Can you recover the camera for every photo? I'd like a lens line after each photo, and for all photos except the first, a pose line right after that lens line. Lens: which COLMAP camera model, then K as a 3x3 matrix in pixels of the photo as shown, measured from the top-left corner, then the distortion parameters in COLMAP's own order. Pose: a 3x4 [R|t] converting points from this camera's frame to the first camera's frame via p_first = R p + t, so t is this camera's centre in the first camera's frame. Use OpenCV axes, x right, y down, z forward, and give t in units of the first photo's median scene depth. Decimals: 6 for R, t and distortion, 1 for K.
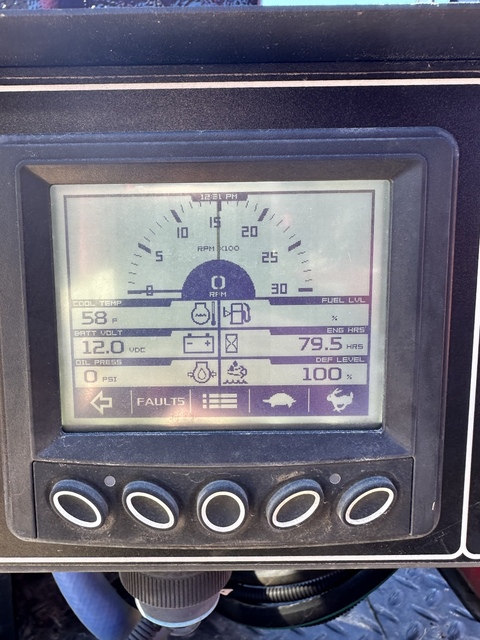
lens RADIAL K [[499.9, 0, 240.0], [0, 499.9, 320.0], [0, 0, 1]] dist [-0.008049, -0.003348]
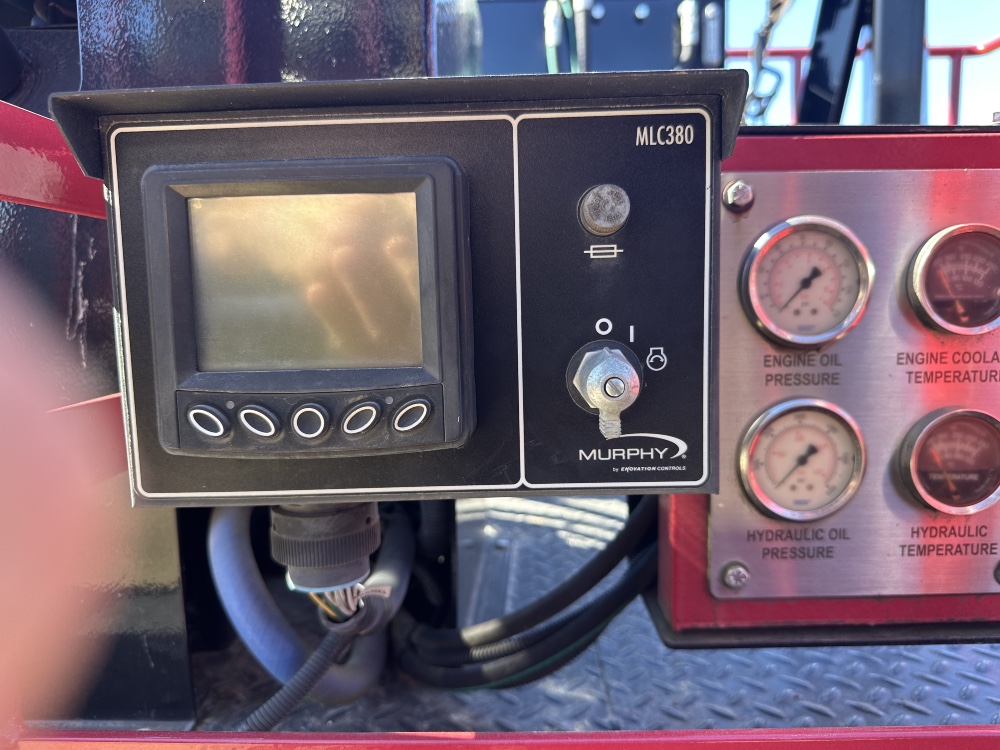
lens RADIAL K [[699.1, 0, 520.4], [0, 699.1, 376.9], [0, 0, 1]] dist [0.079662, -0.187238]
pose [[0.999888, -0.013217, -0.007076, 0.580284], [0.013091, 0.999761, -0.017498, 0.290346], [0.007306, 0.017403, 0.999822, -1.001174]]
